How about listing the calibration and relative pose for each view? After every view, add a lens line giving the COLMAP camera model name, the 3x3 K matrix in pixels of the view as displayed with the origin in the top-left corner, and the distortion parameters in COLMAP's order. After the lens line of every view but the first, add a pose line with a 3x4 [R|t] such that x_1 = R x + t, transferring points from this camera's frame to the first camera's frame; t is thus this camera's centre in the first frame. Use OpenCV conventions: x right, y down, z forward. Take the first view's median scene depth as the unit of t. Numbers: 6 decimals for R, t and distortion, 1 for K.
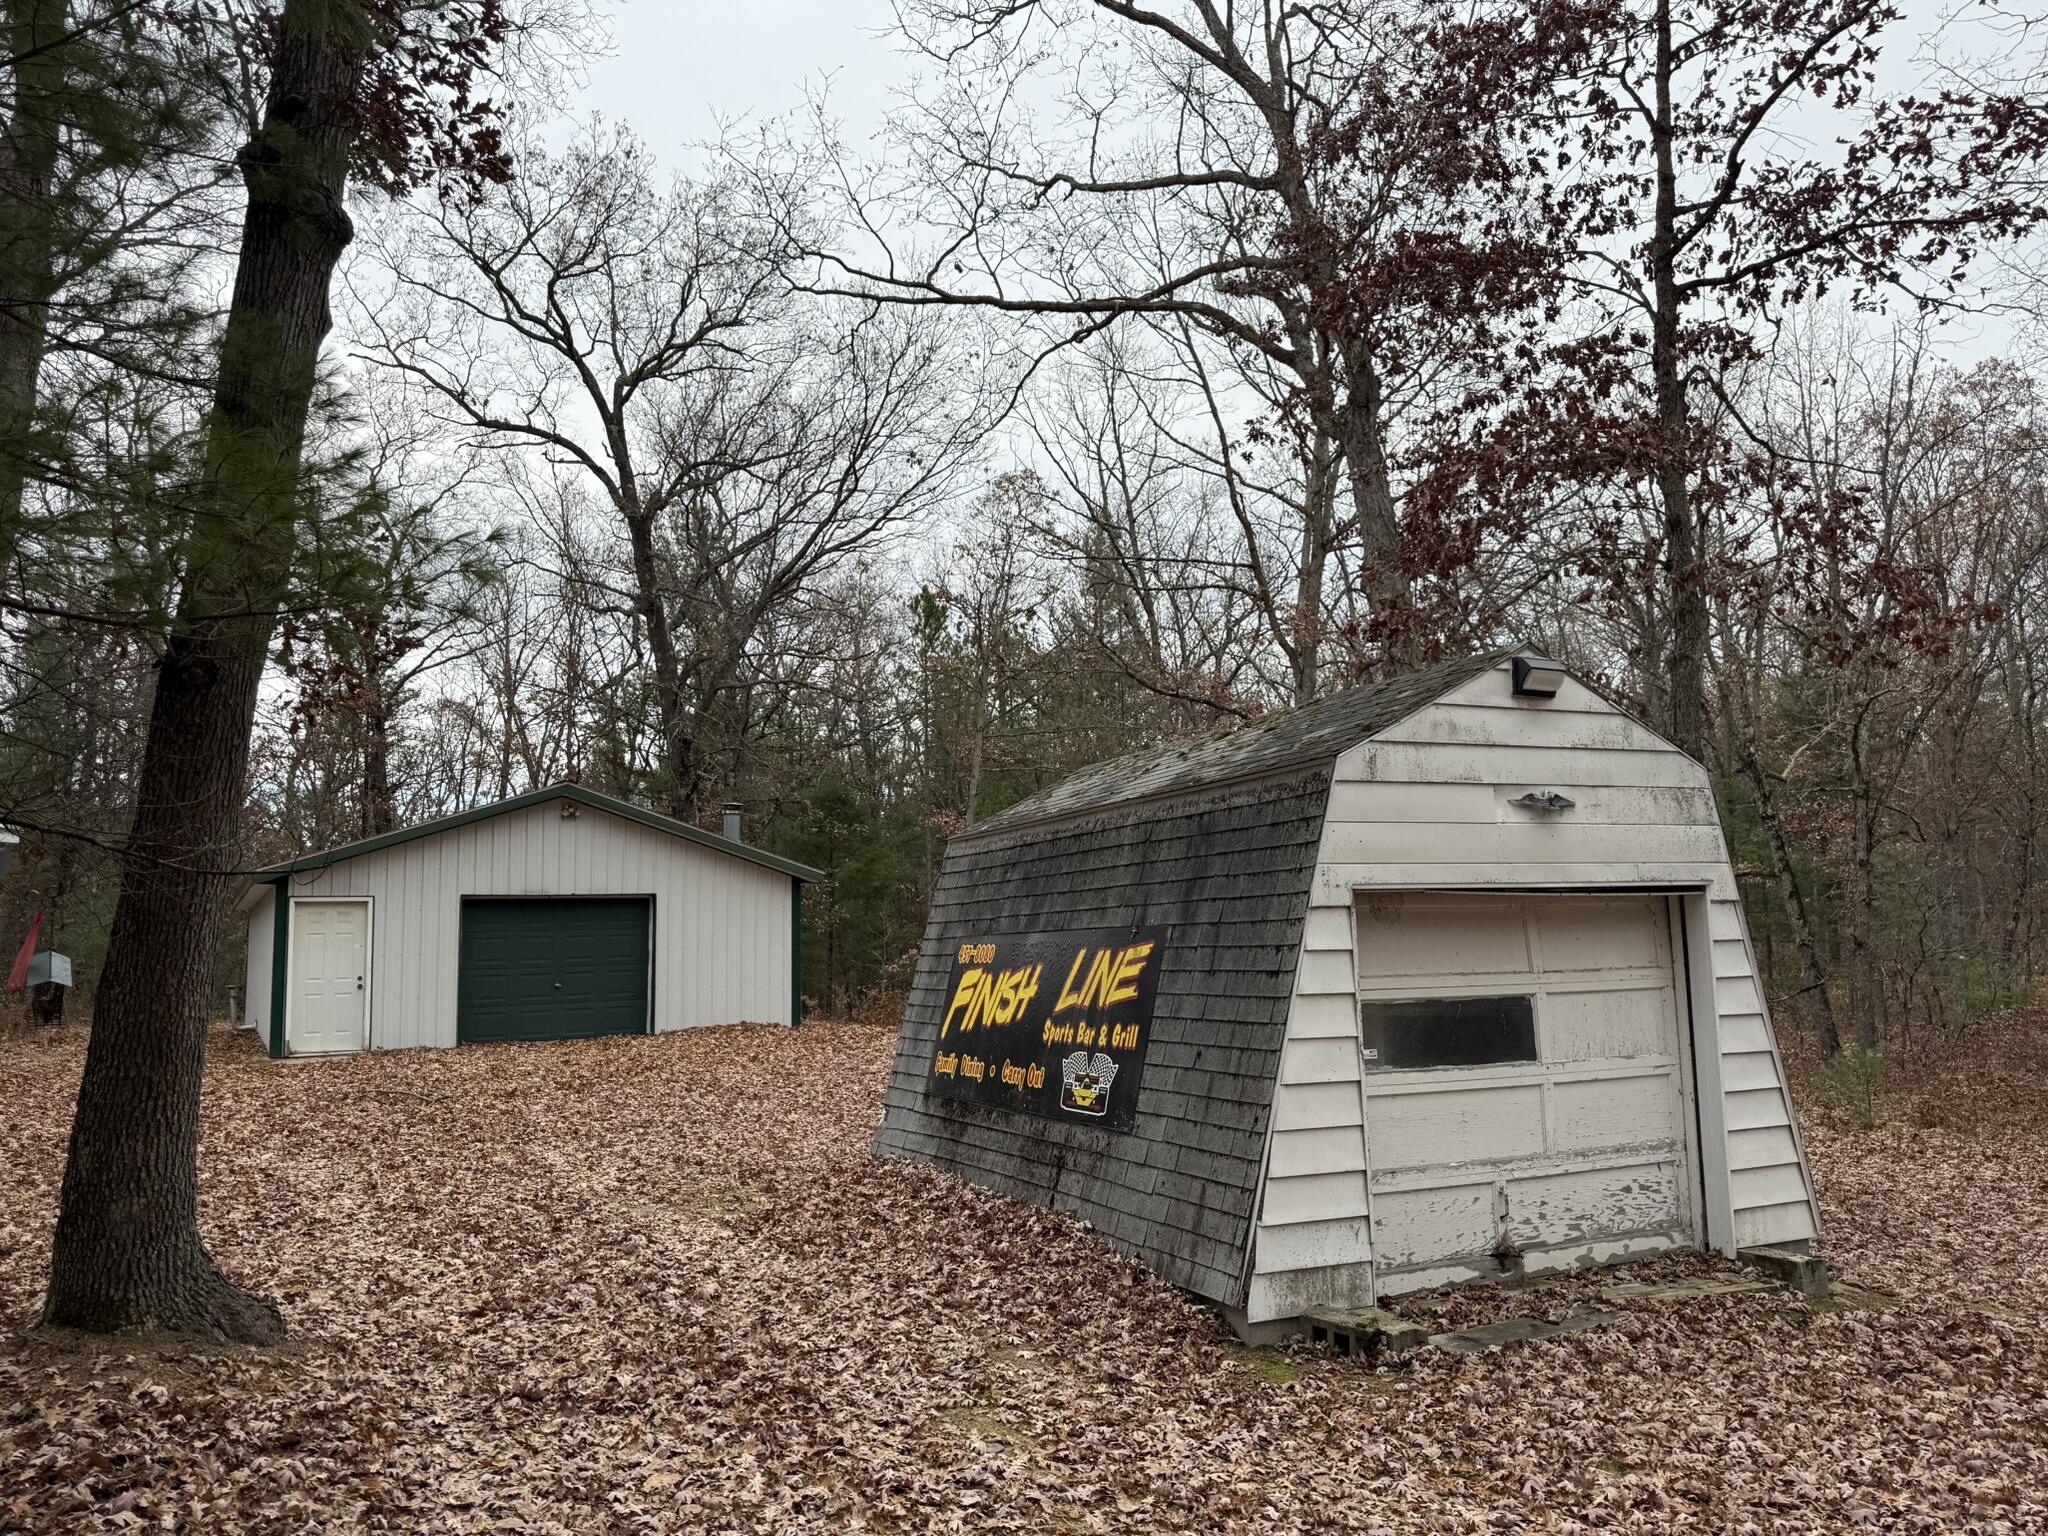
lens RADIAL K [[1520.3, 0, 1024.0], [0, 1520.3, 768.0], [0, 0, 1]] dist [0.120783, -0.216467]
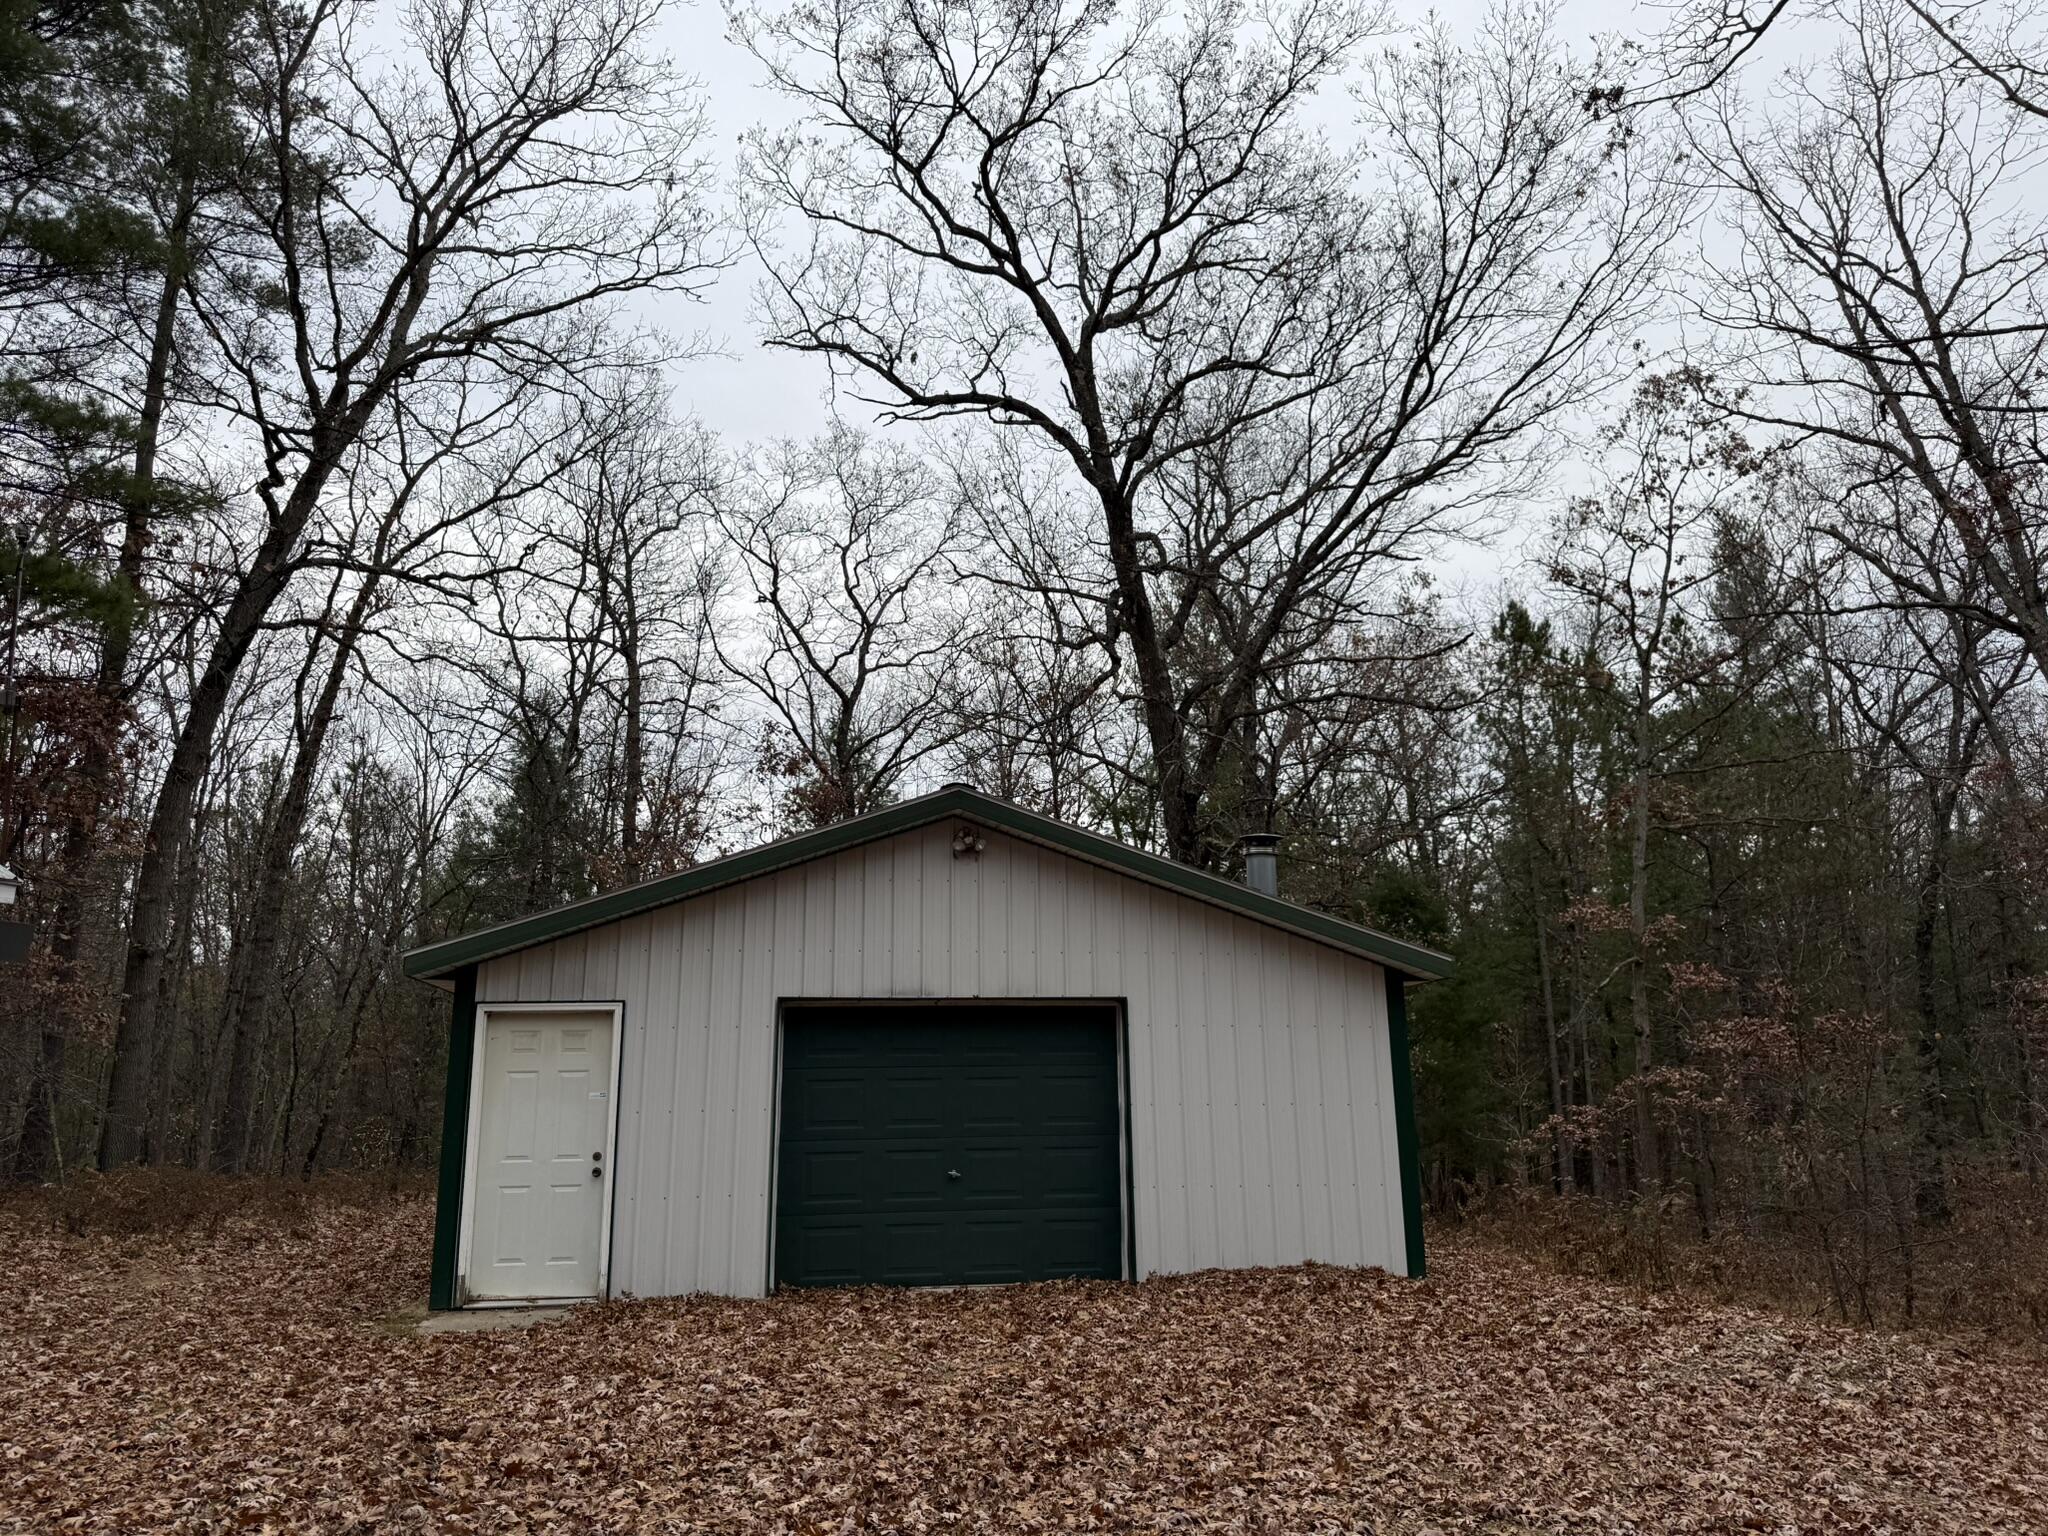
lens RADIAL K [[1520.3, 0, 1024.0], [0, 1520.3, 768.0], [0, 0, 1]] dist [0.120783, -0.216467]
pose [[0.943370, -0.059780, -0.326312, -0.090193], [0.026874, 0.994168, -0.104439, 0.051777], [0.330653, 0.089755, 0.939475, 0.446307]]
